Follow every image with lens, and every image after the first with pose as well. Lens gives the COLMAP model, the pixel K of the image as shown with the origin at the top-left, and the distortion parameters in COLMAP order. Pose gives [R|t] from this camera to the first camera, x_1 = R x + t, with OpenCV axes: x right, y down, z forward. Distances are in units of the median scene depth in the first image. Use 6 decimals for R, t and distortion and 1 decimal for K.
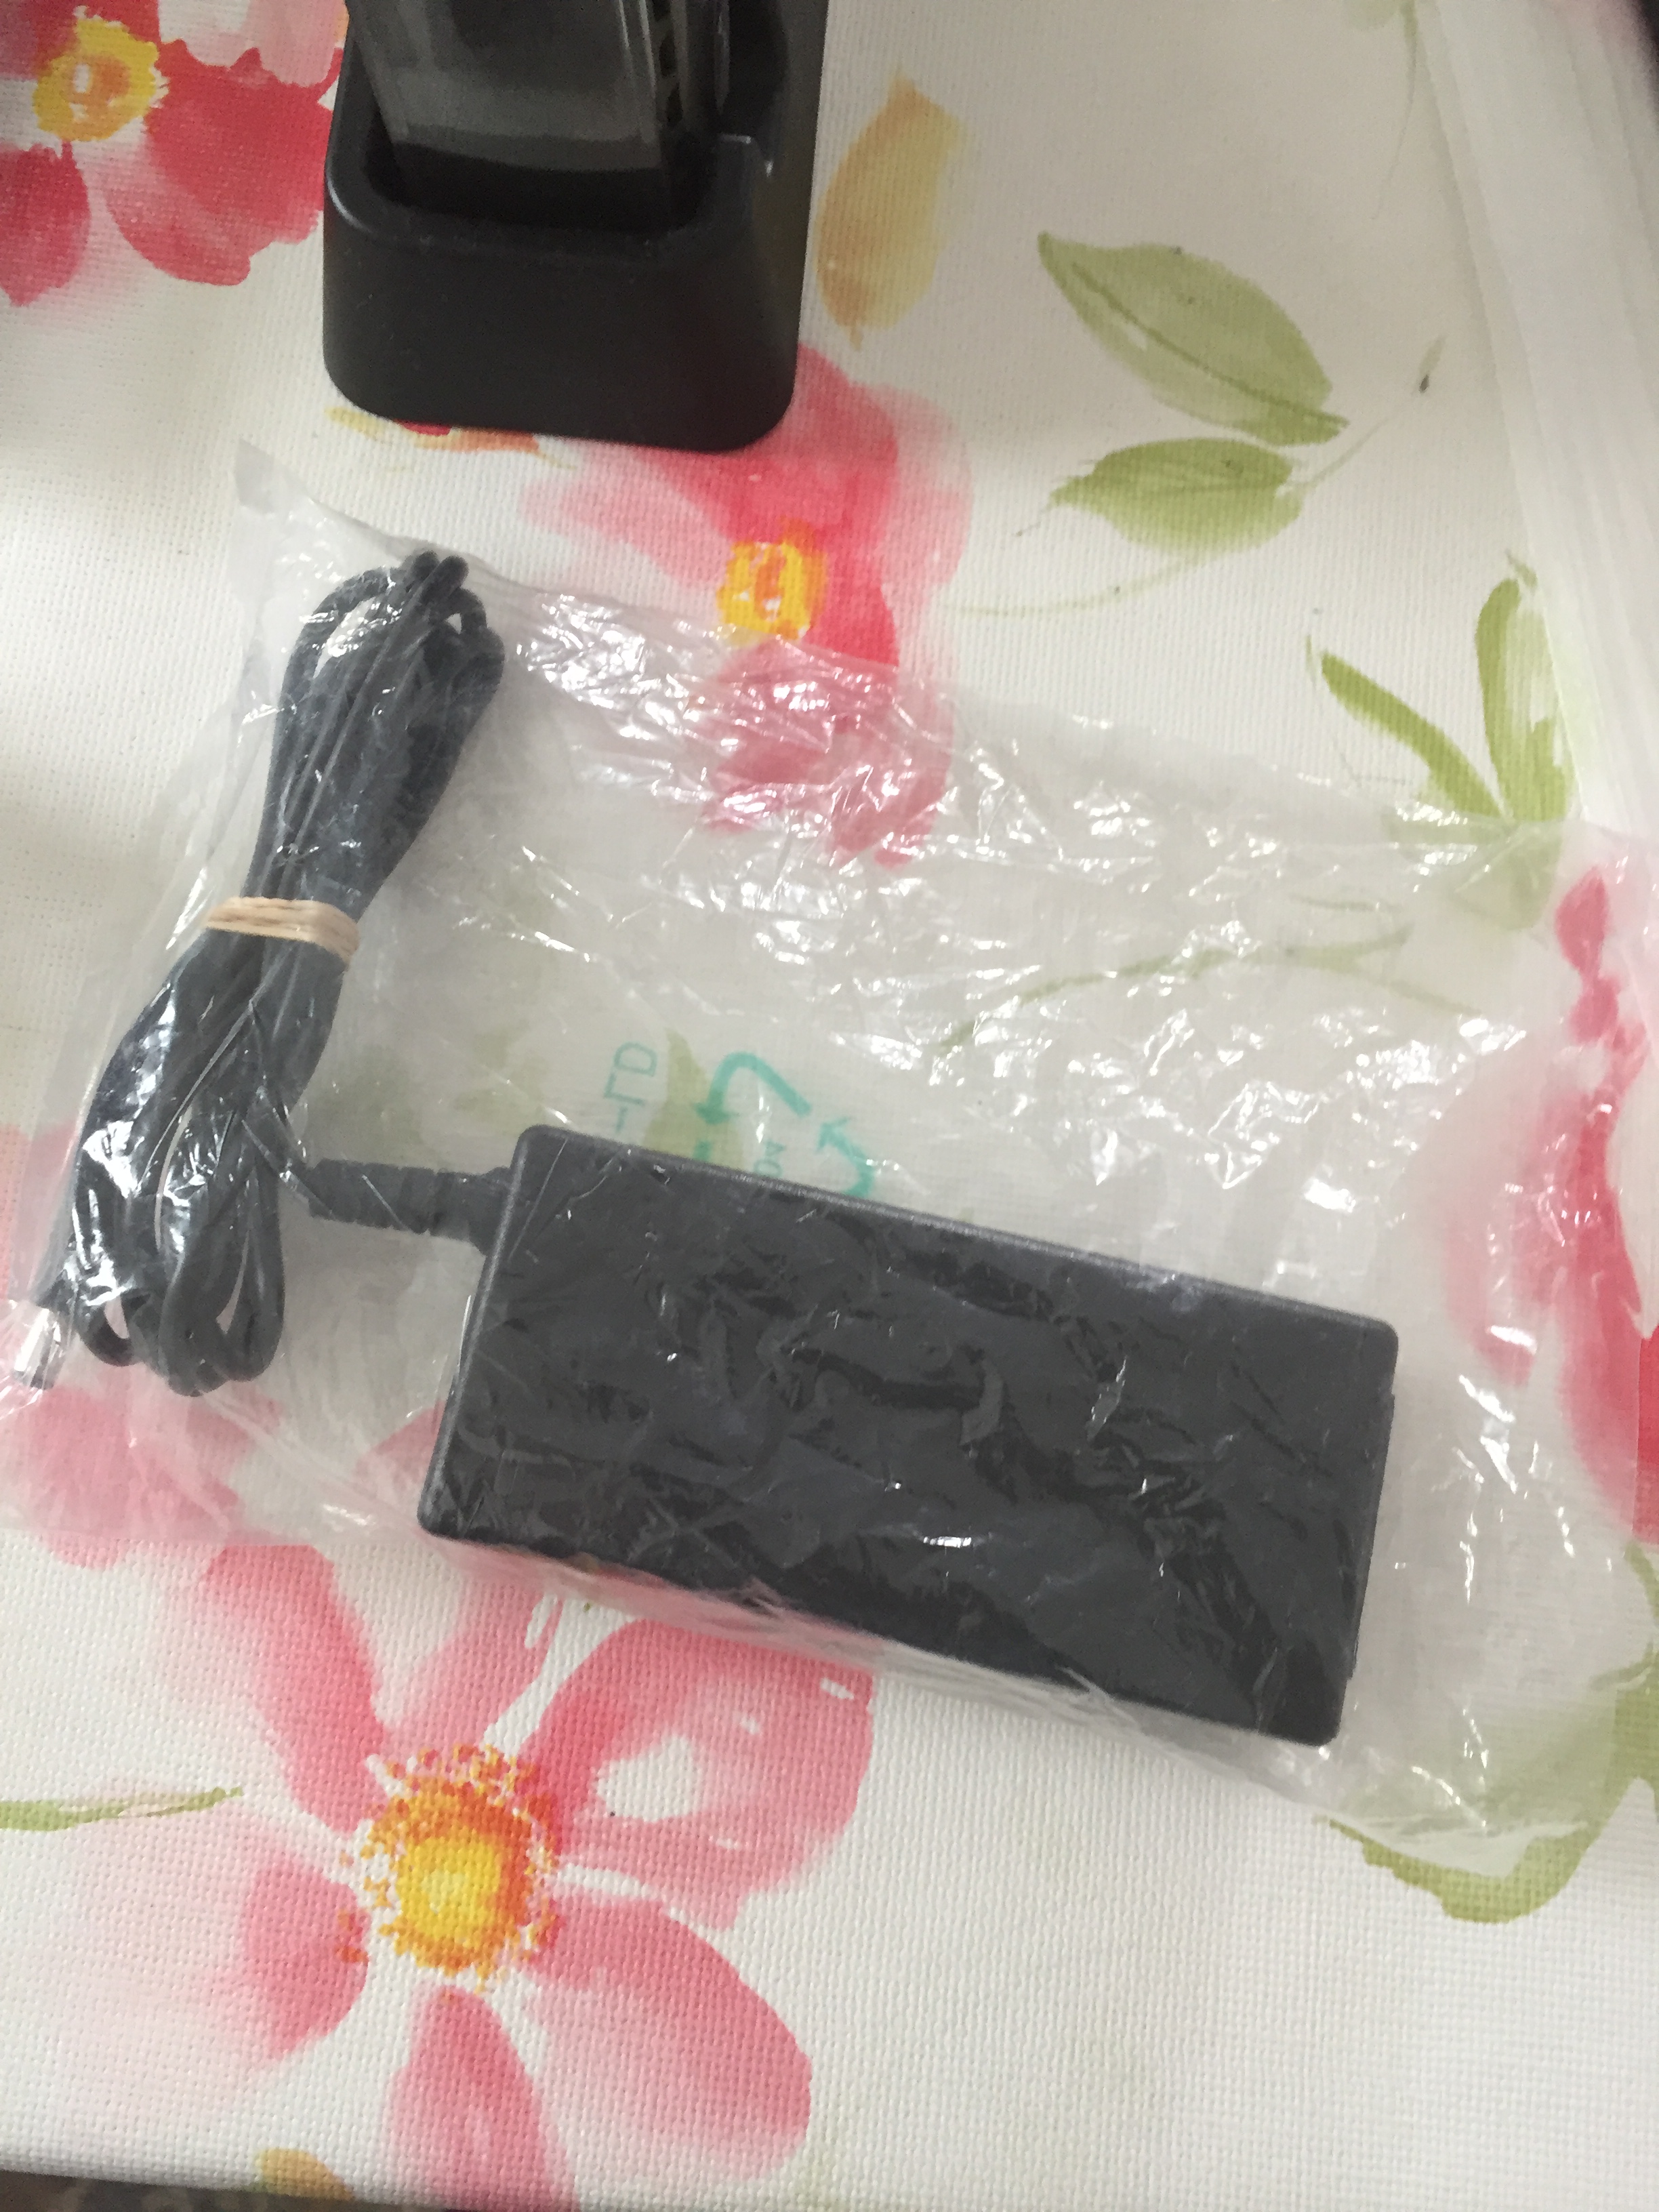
lens RADIAL K [[1823.5, 0, 868.4], [0, 1823.5, 1131.9], [0, 0, 1]] dist [0.072578, -0.103977]
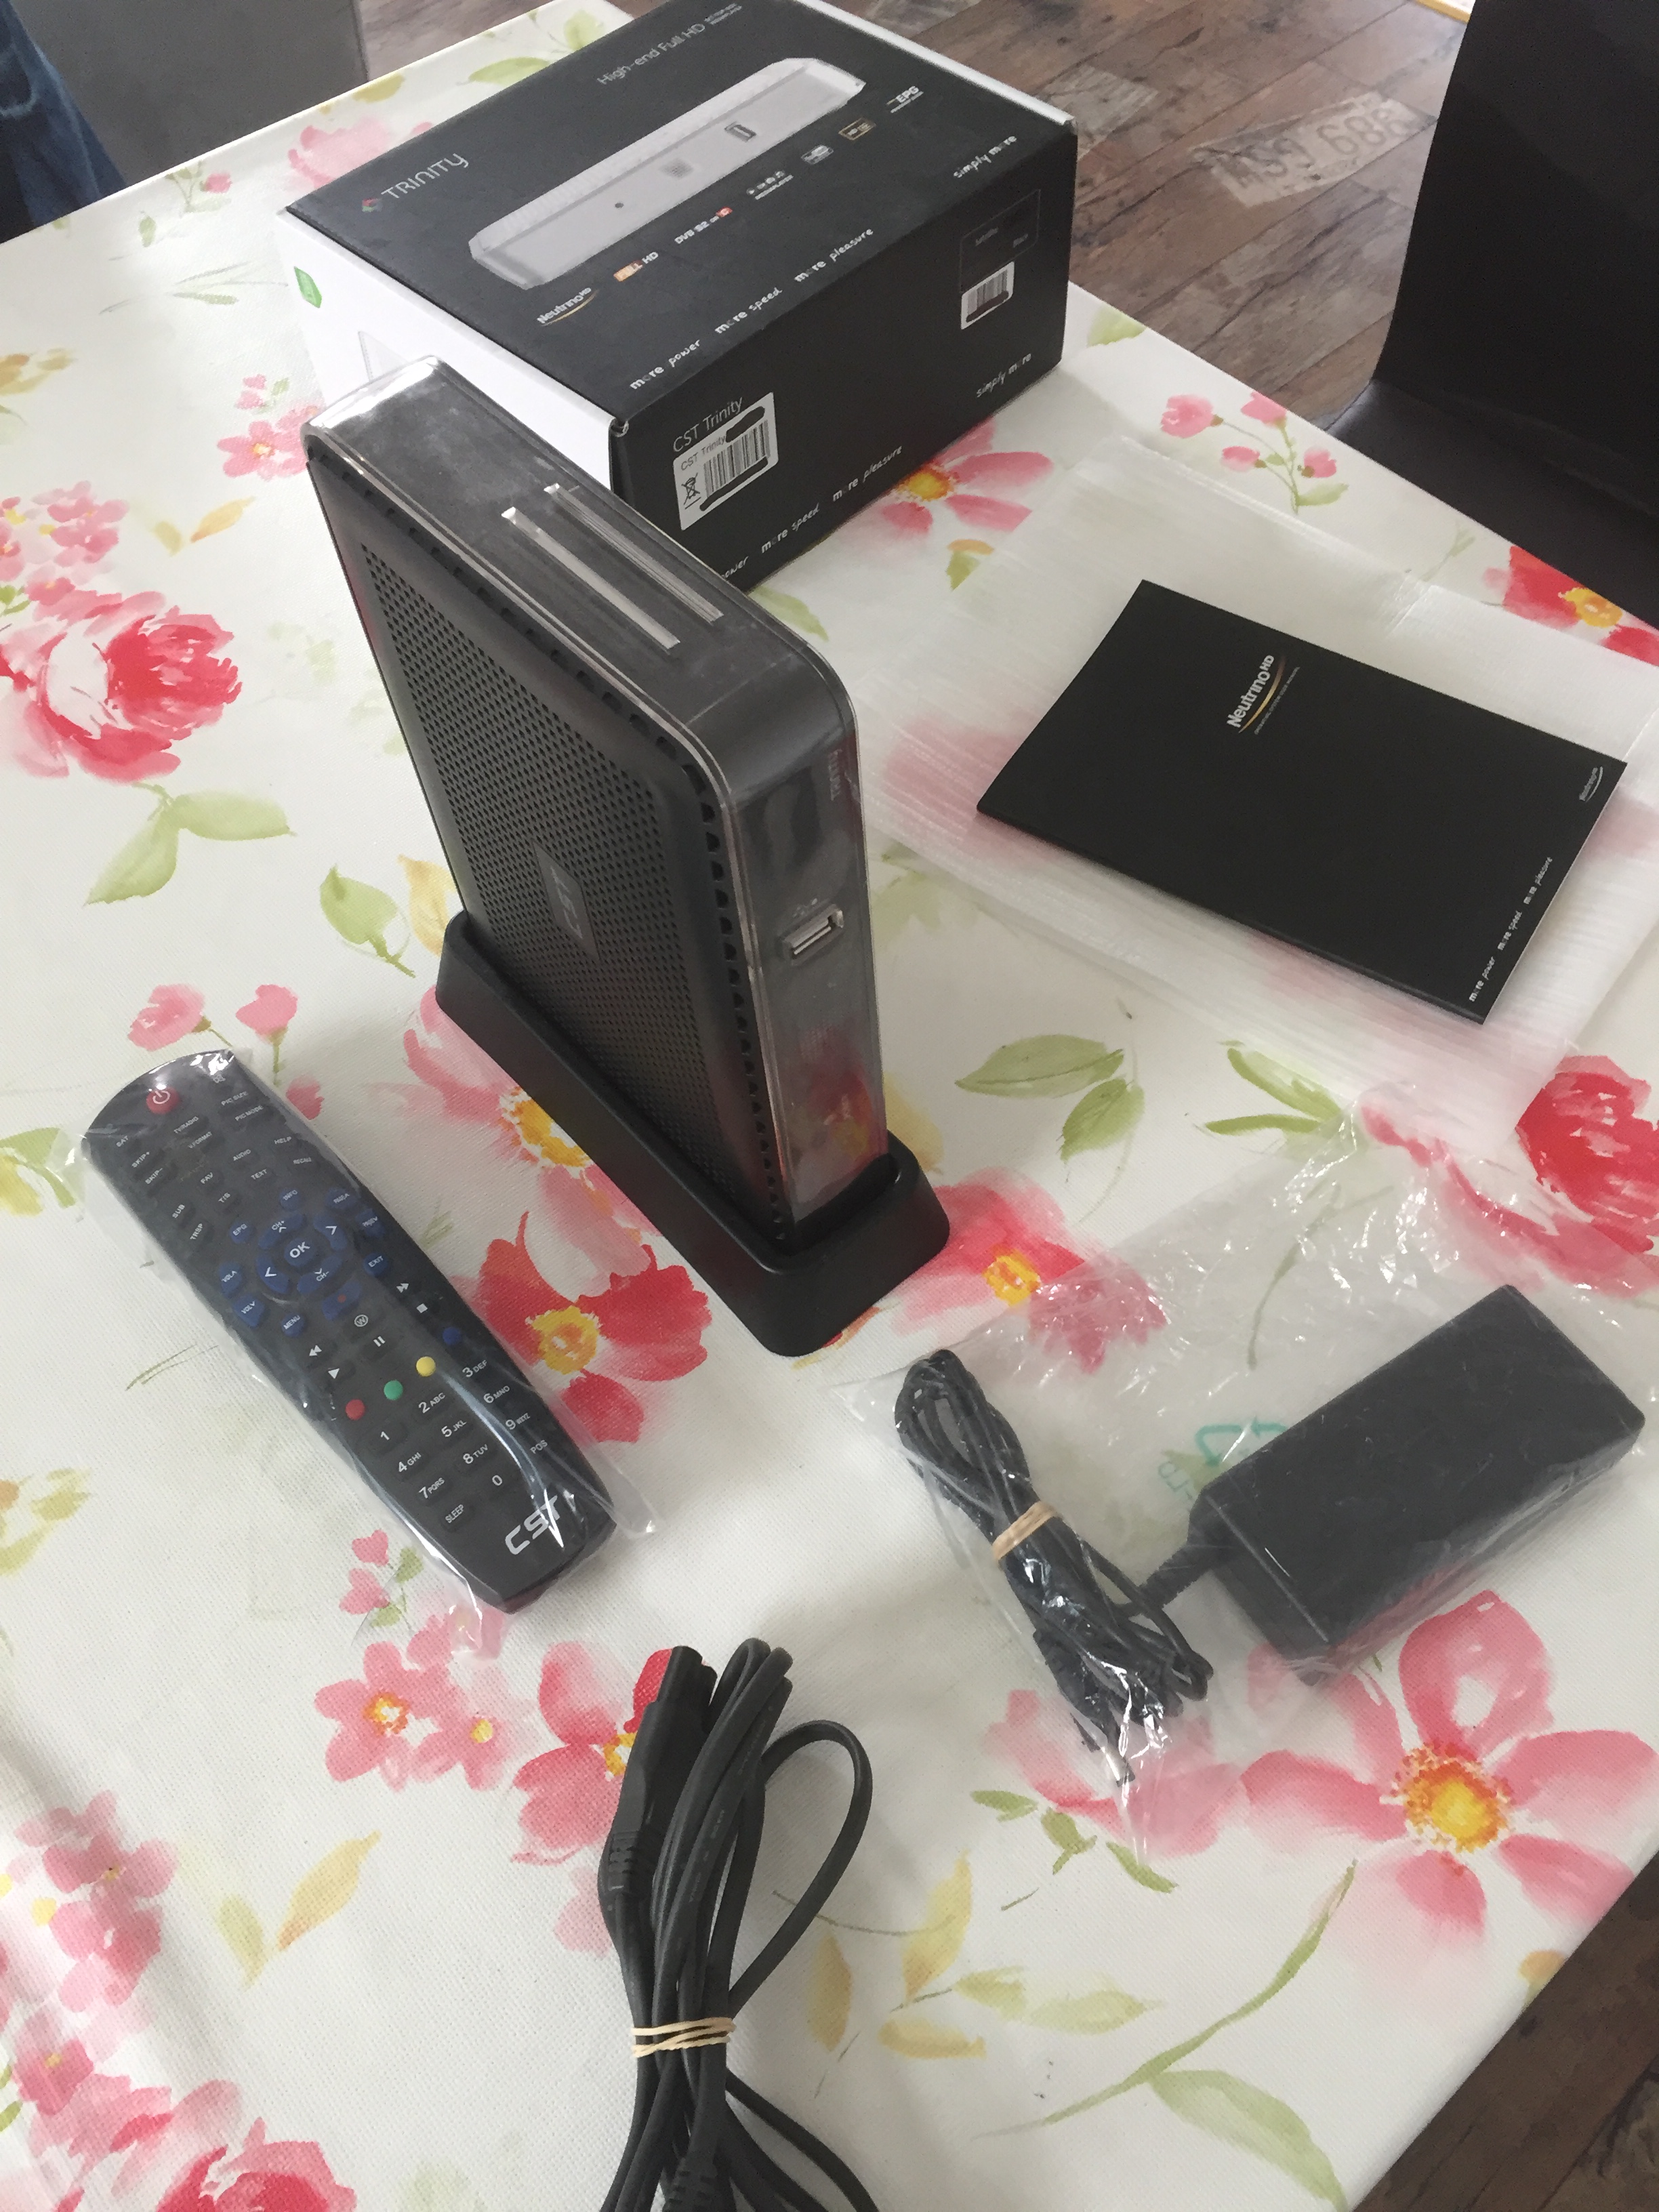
lens RADIAL K [[1823.5, 0, 868.4], [0, 1823.5, 1131.9], [0, 0, 1]] dist [0.072578, -0.103977]
pose [[0.685277, -0.633649, 0.359005, -0.770611], [0.721073, 0.659518, -0.212343, -0.087305], [-0.102220, 0.404383, 0.908860, -0.860729]]
